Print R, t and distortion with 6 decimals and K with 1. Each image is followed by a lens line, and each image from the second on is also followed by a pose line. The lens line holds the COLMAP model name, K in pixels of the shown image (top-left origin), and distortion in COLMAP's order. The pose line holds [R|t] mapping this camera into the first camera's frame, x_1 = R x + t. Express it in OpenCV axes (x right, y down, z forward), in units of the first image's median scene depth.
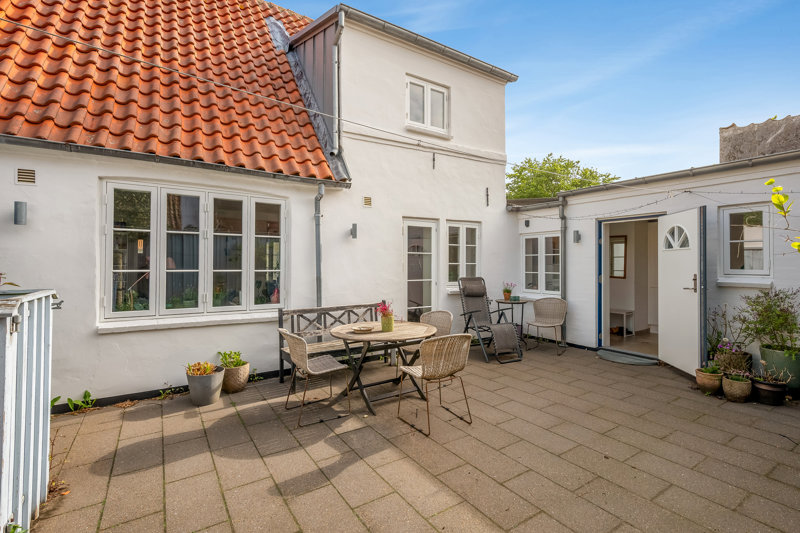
lens RADIAL K [[377.3, 0, 400.3], [0, 377.3, 260.2], [0, 0, 1]] dist [-0.000518, 0.000000]
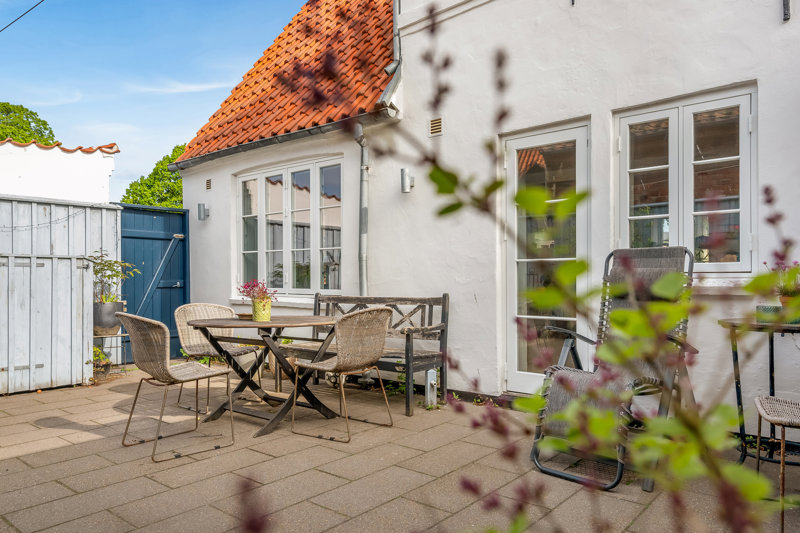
lens RADIAL K [[555.2, 0, 399.0], [0, 555.2, 278.4], [0, 0, 1]] dist [0.003235, 0.002873]
pose [[0.280677, -0.002200, -0.959800, 0.772667], [0.013426, 0.999909, 0.001635, 0.084899], [0.959708, -0.013345, 0.280681, 0.735957]]
